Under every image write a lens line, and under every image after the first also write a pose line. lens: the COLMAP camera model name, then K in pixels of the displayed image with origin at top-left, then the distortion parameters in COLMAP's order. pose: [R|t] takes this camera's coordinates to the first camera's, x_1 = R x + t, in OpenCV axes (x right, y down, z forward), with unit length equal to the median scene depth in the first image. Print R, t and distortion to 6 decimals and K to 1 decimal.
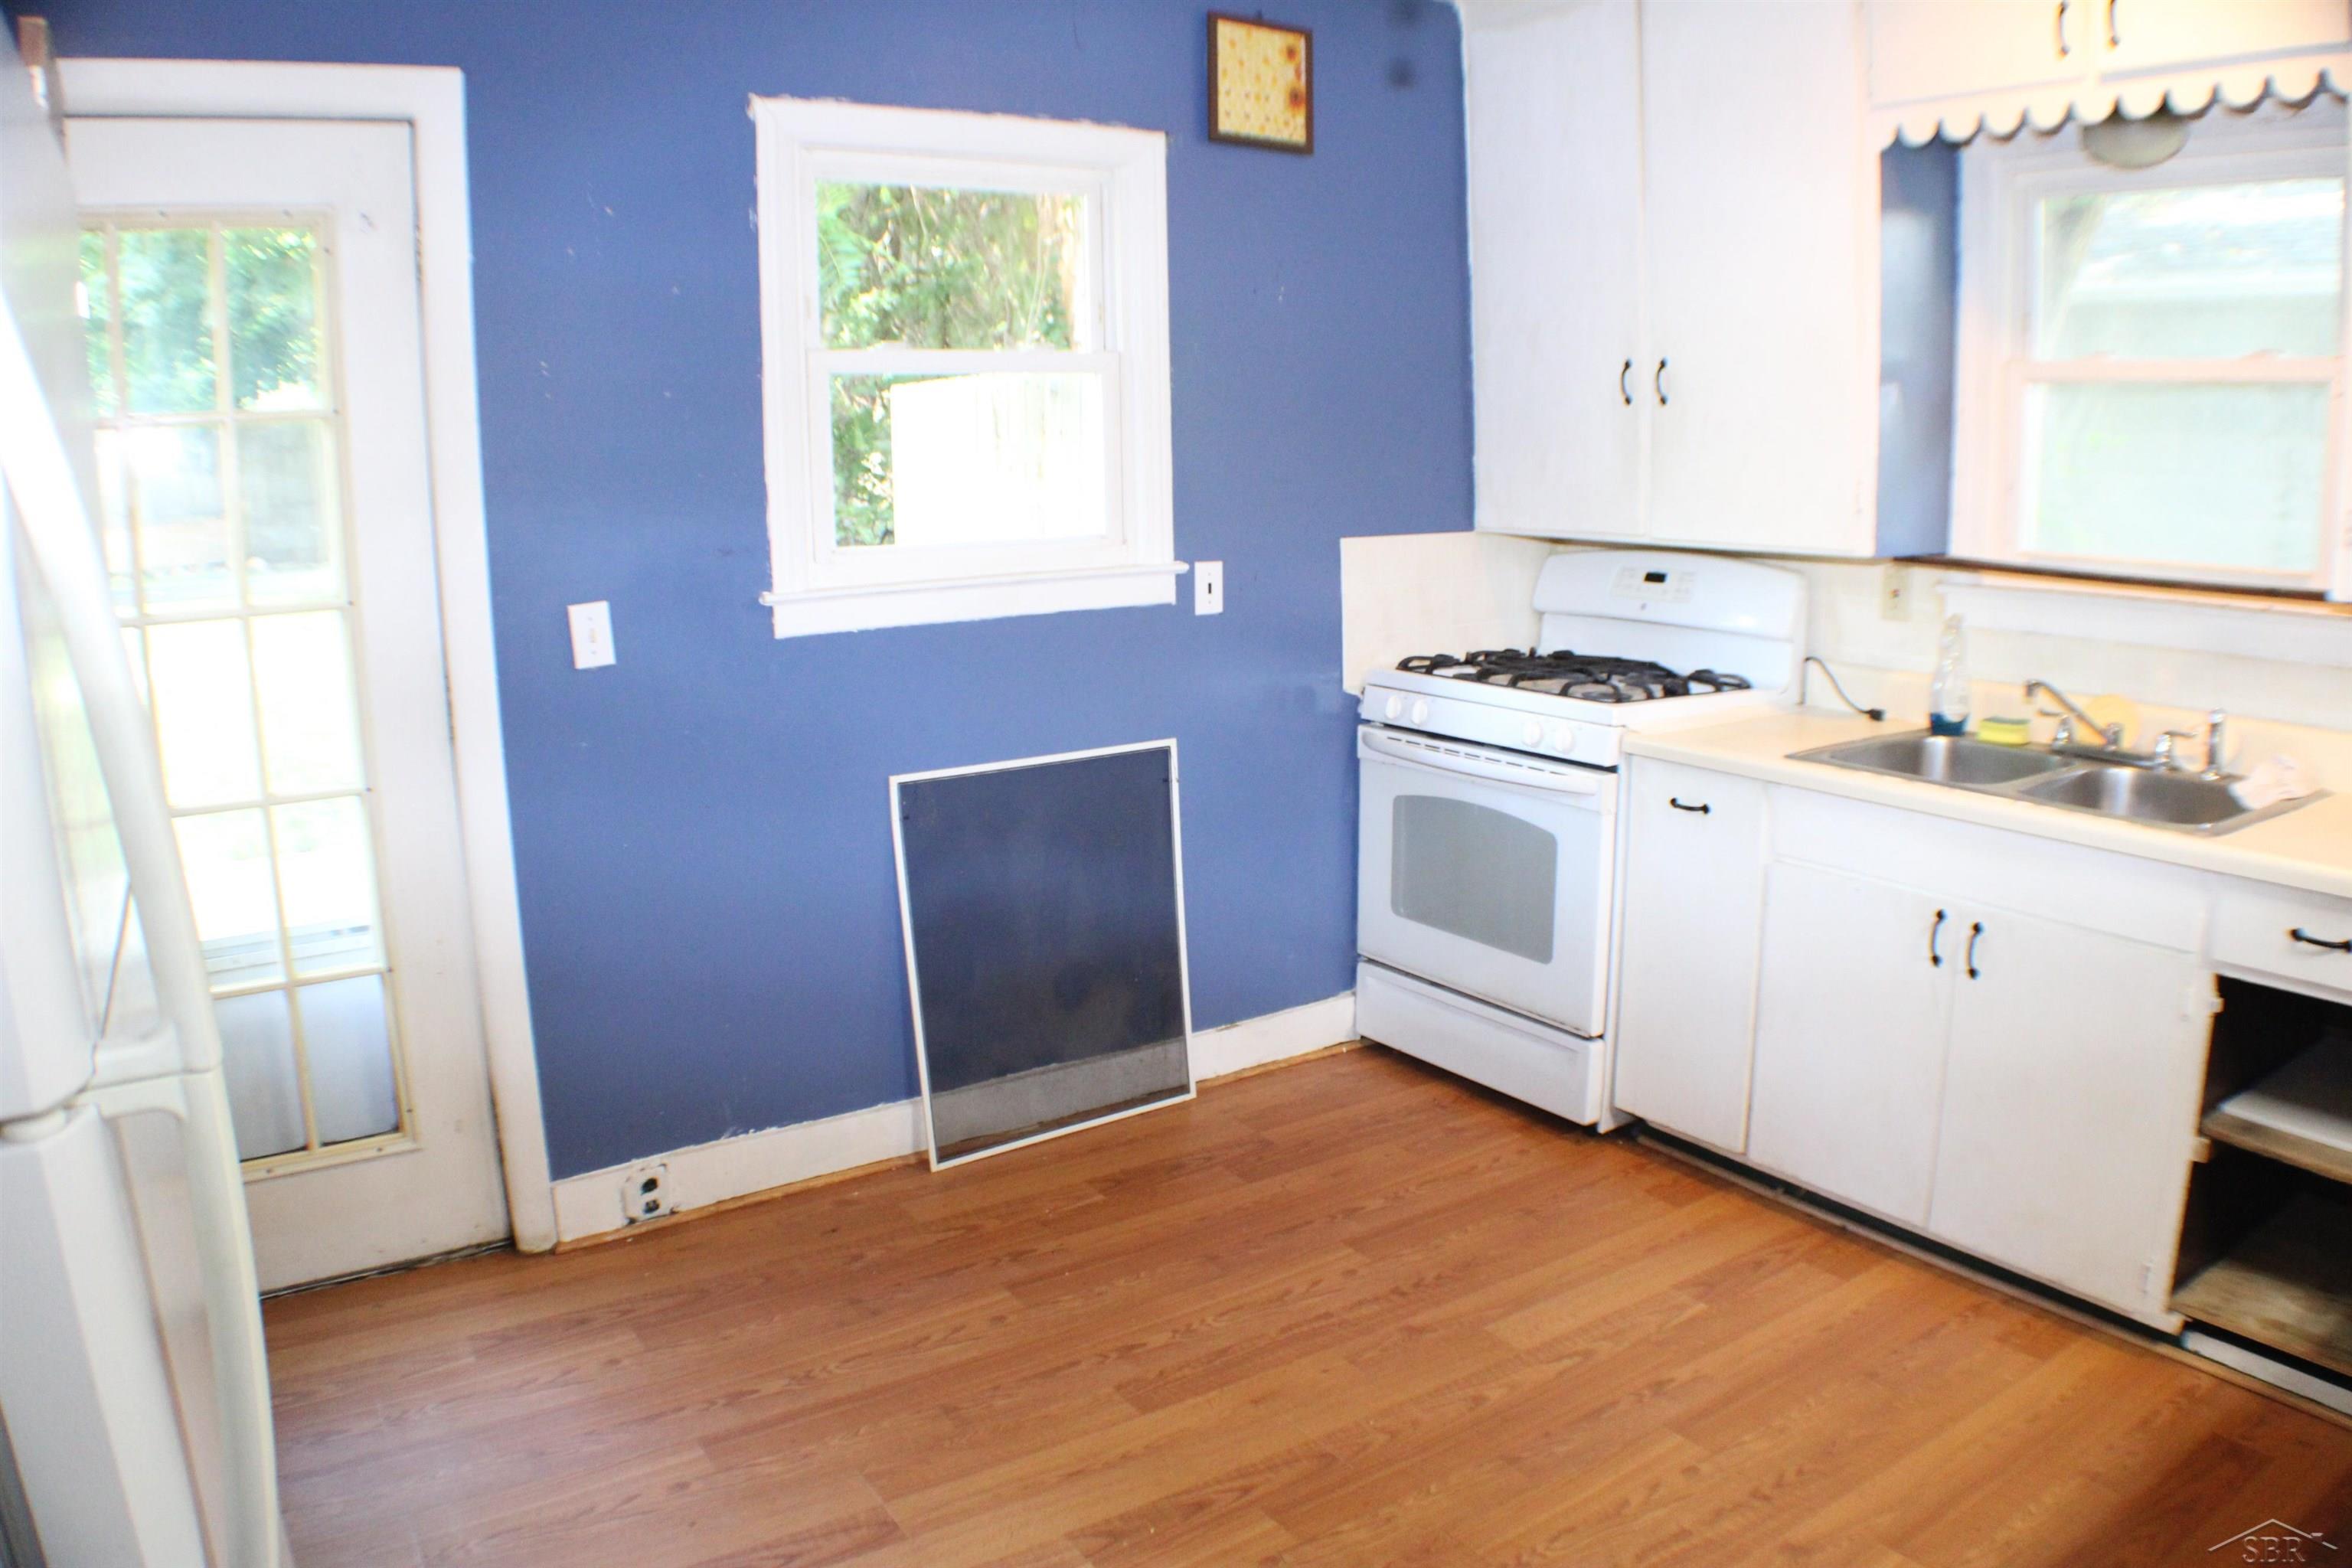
lens RADIAL K [[1671.4, 0, 1192.7], [0, 1671.4, 792.5], [0, 0, 1]] dist [-0.222268, 0.084202]
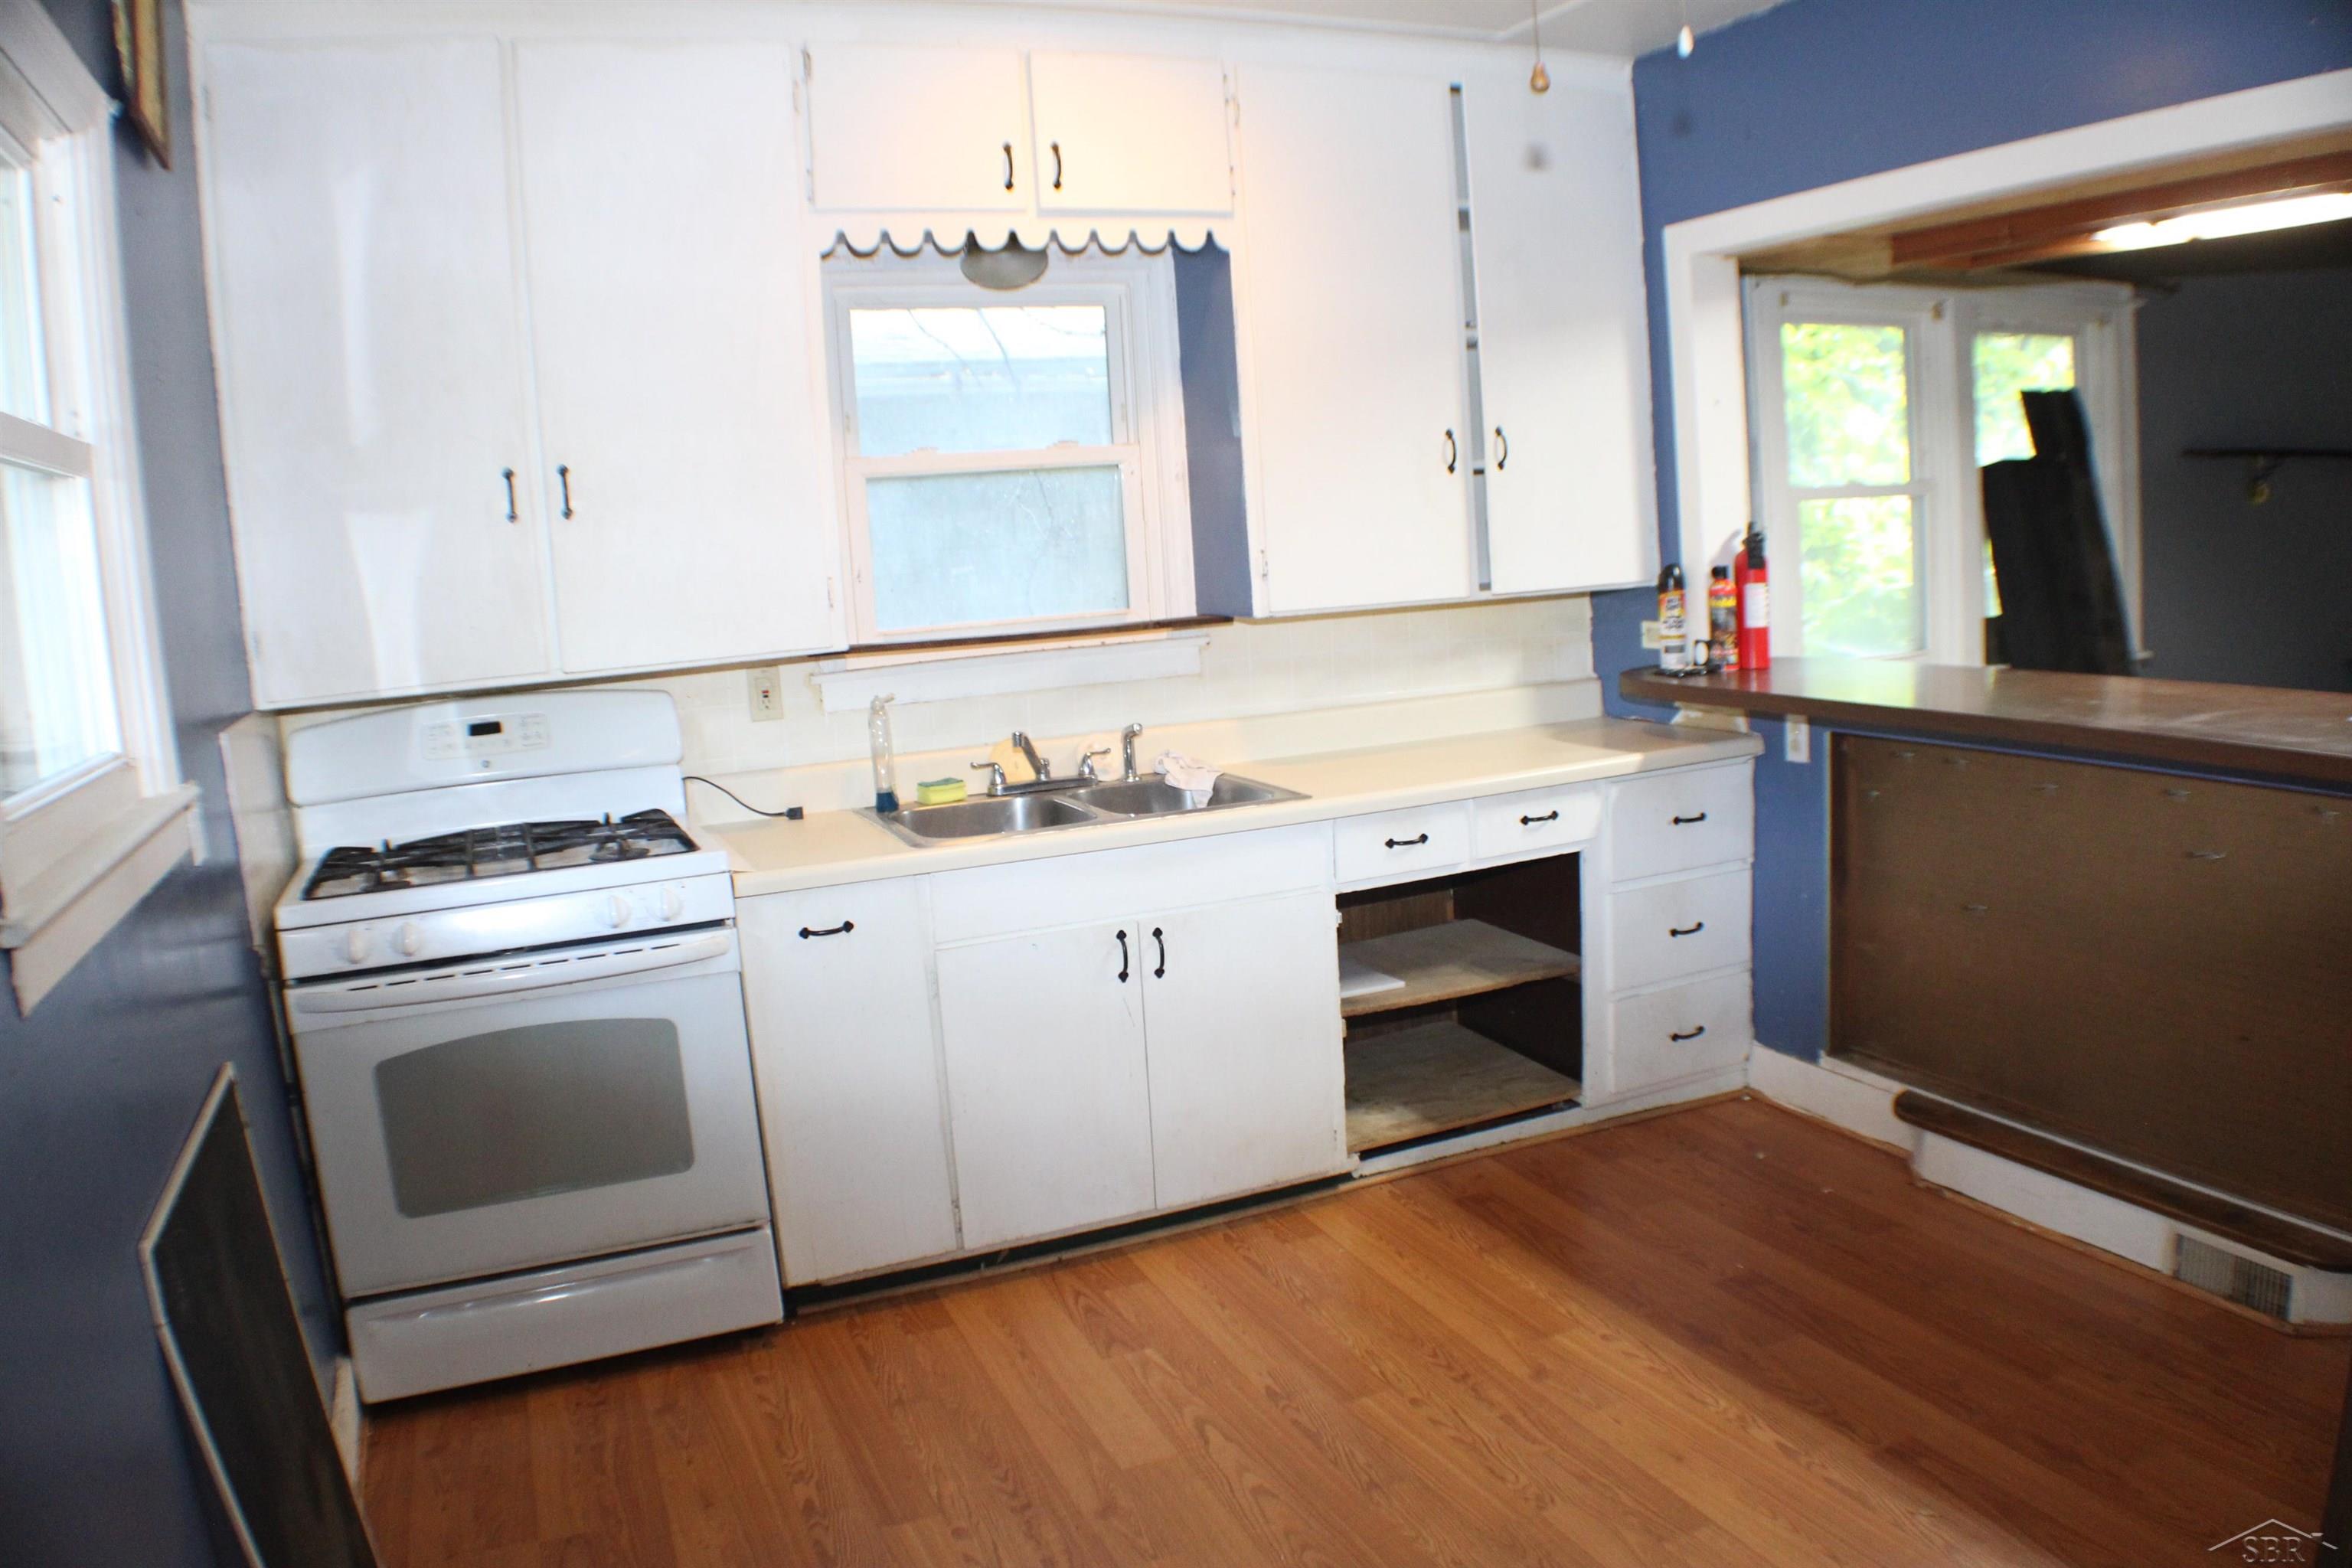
lens RADIAL K [[1671.4, 0, 1192.7], [0, 1671.4, 792.5], [0, 0, 1]] dist [-0.222268, 0.084202]
pose [[0.179116, -0.150257, 0.972286, -0.619638], [0.255858, 0.961378, 0.101437, -0.120003], [-0.949976, 0.230598, 0.210643, 0.643373]]
